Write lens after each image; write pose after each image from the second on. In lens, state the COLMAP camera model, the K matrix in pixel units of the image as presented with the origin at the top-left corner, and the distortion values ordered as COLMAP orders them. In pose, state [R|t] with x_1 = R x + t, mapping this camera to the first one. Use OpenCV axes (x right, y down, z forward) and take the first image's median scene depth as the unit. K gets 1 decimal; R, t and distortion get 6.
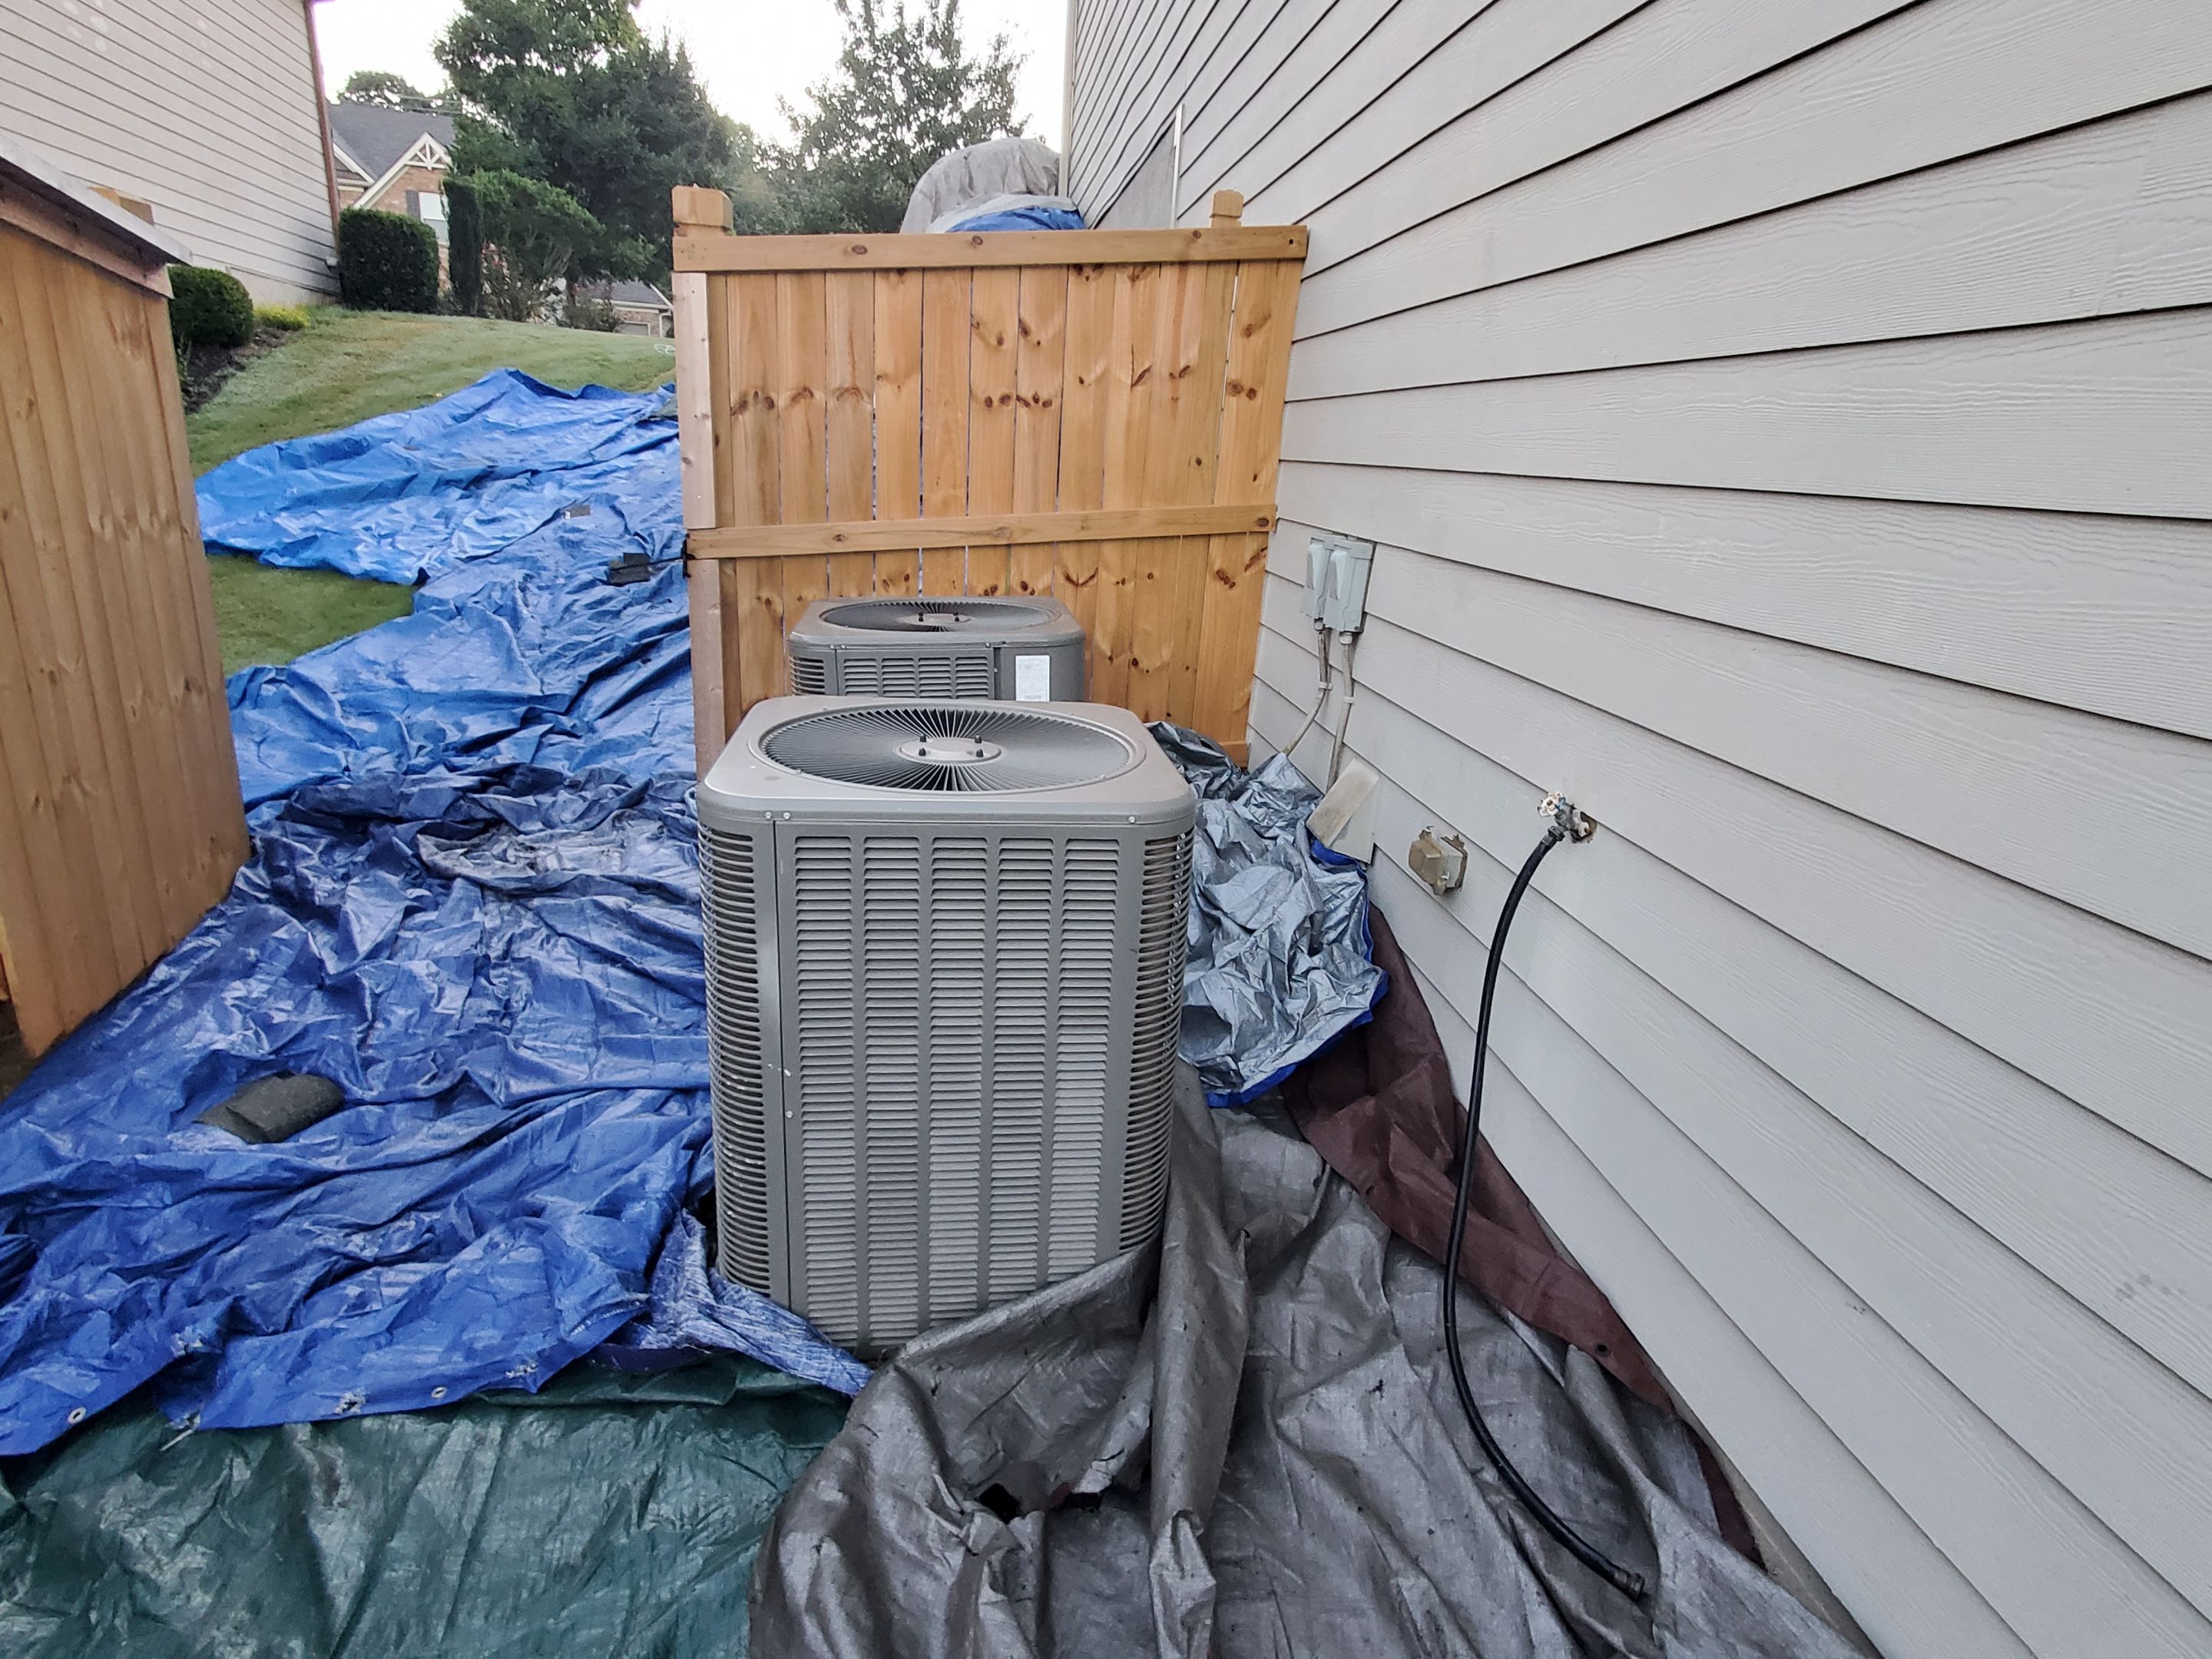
lens RADIAL K [[1226.6, 0, 1106.7], [0, 1226.6, 832.5], [0, 0, 1]] dist [0.000430, -0.000327]
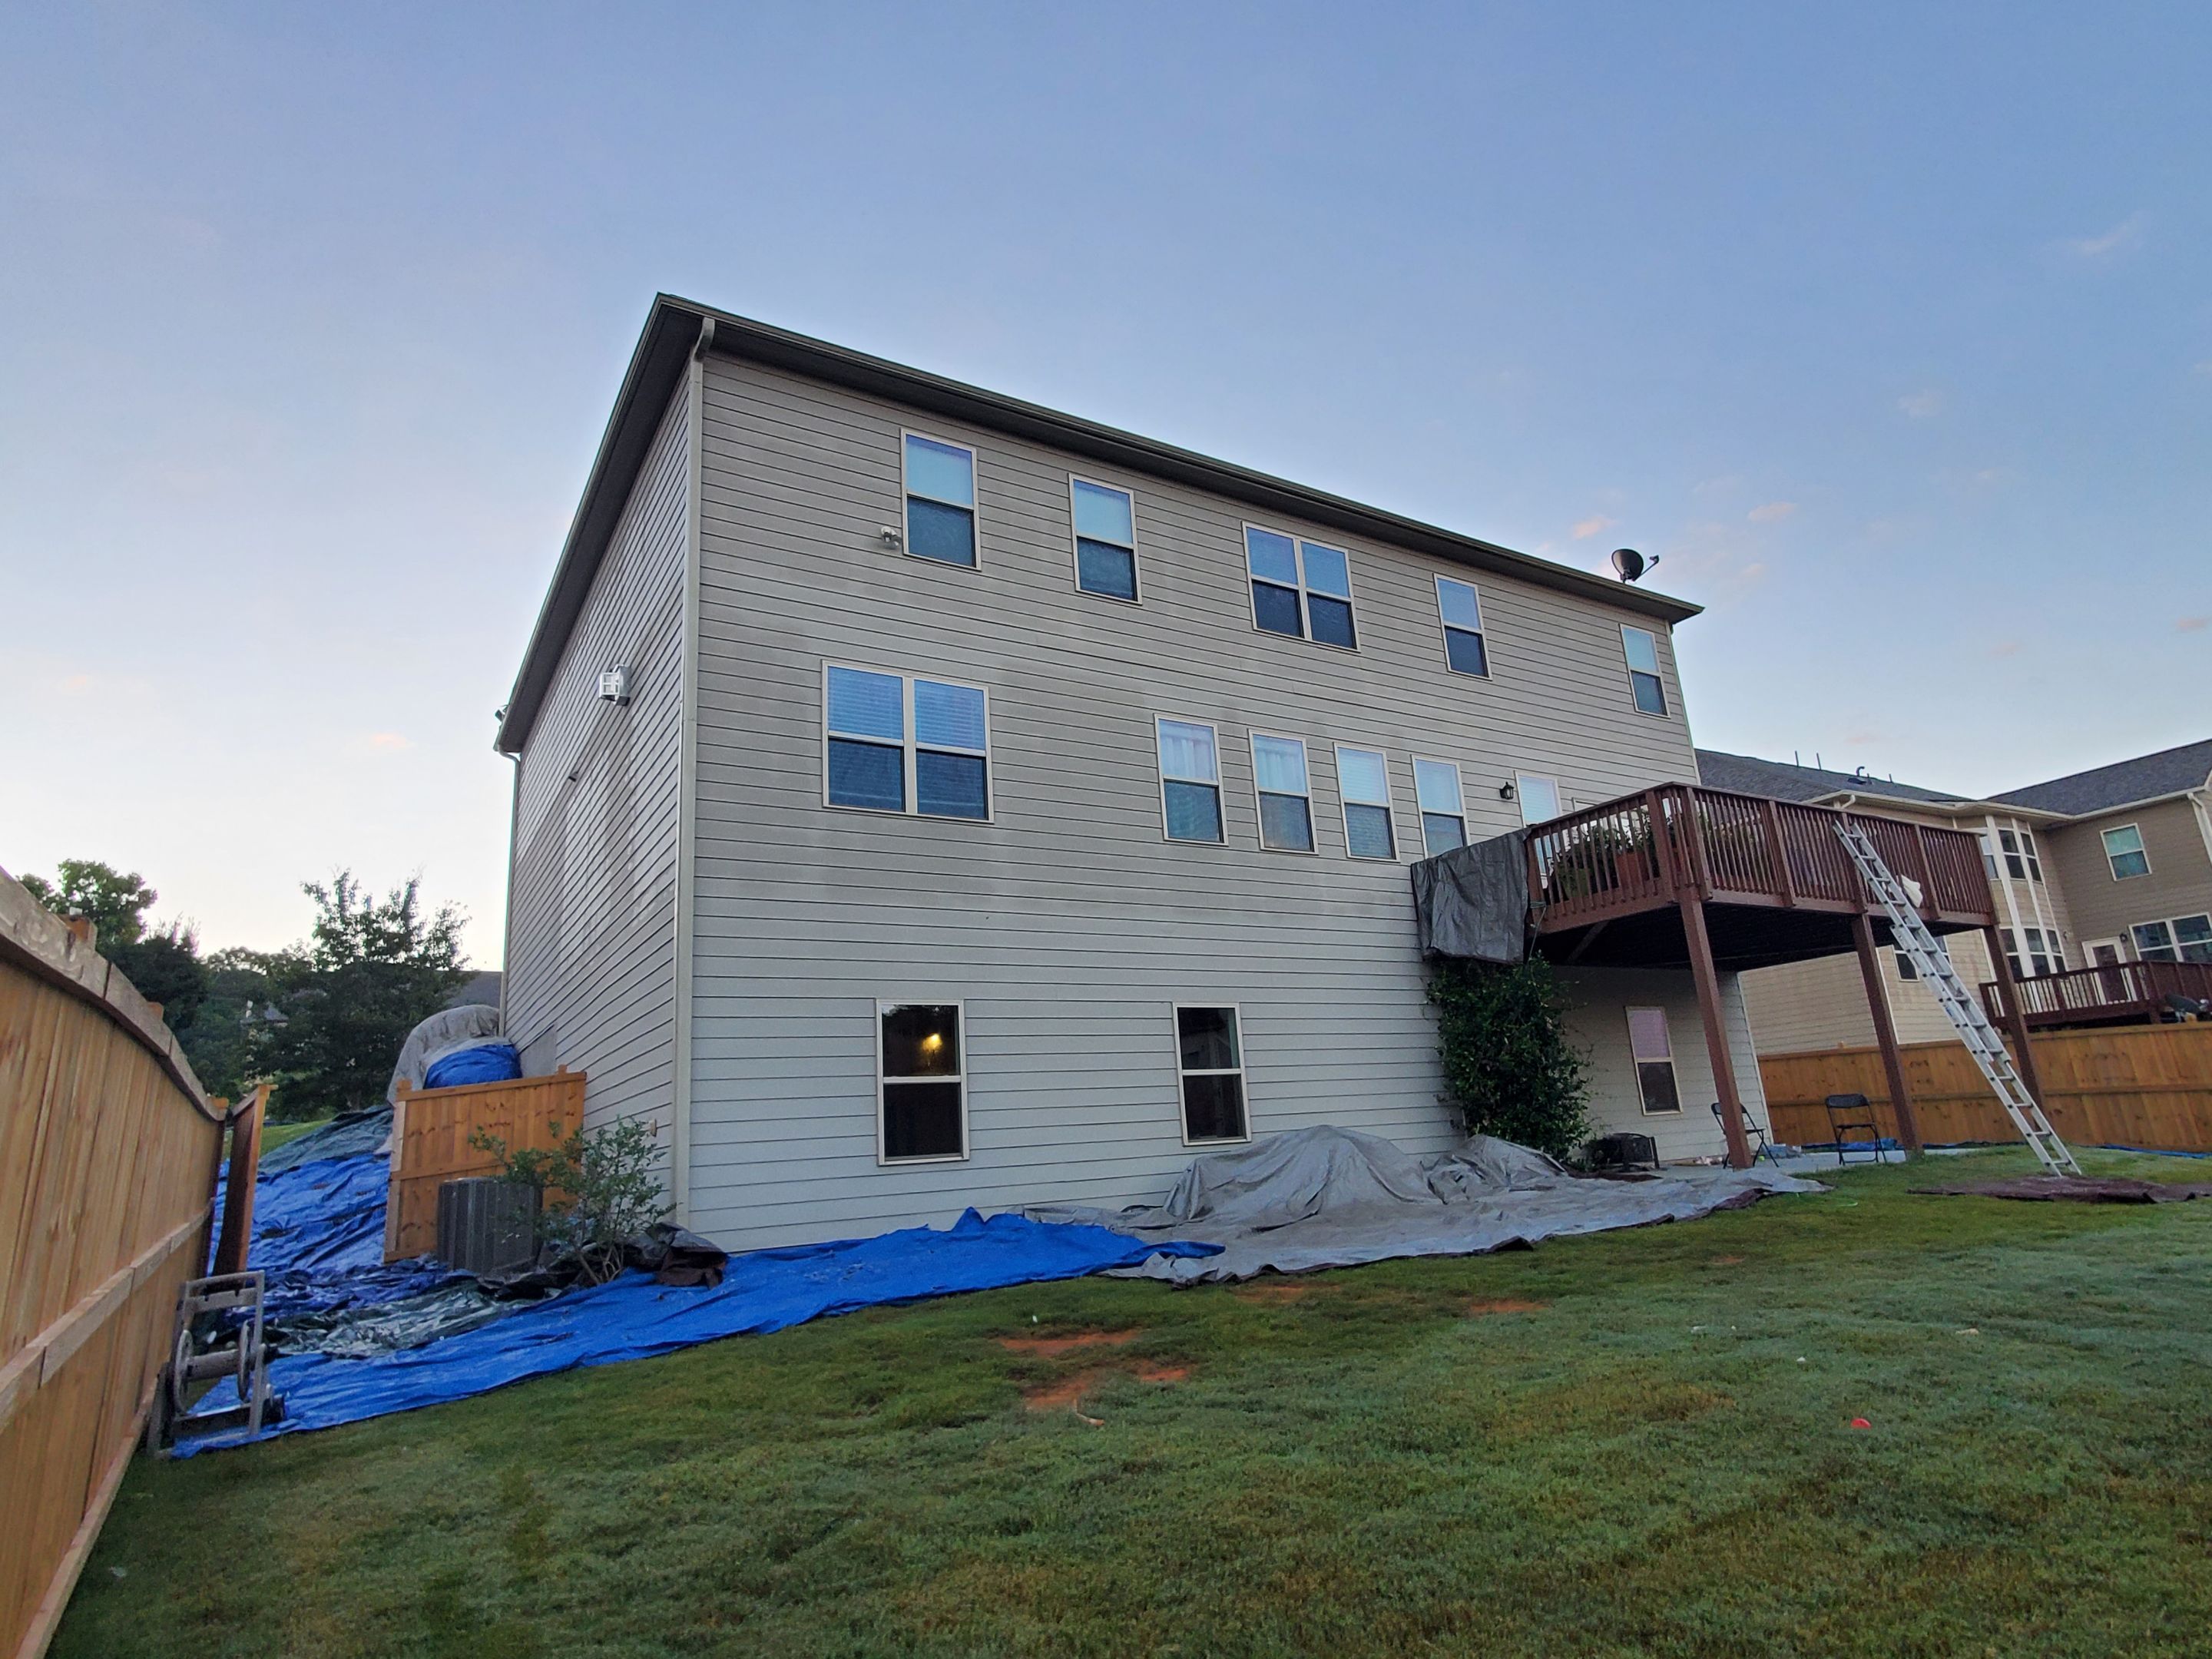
lens RADIAL K [[1226.6, 0, 1111.0], [0, 1226.6, 830.5], [0, 0, 1]] dist [0.000430, -0.000327]
pose [[0.902784, -0.014938, 0.429835, 0.005489], [0.245380, 0.838673, -0.486226, 0.529523], [-0.353228, 0.544430, 0.760806, -1.347783]]
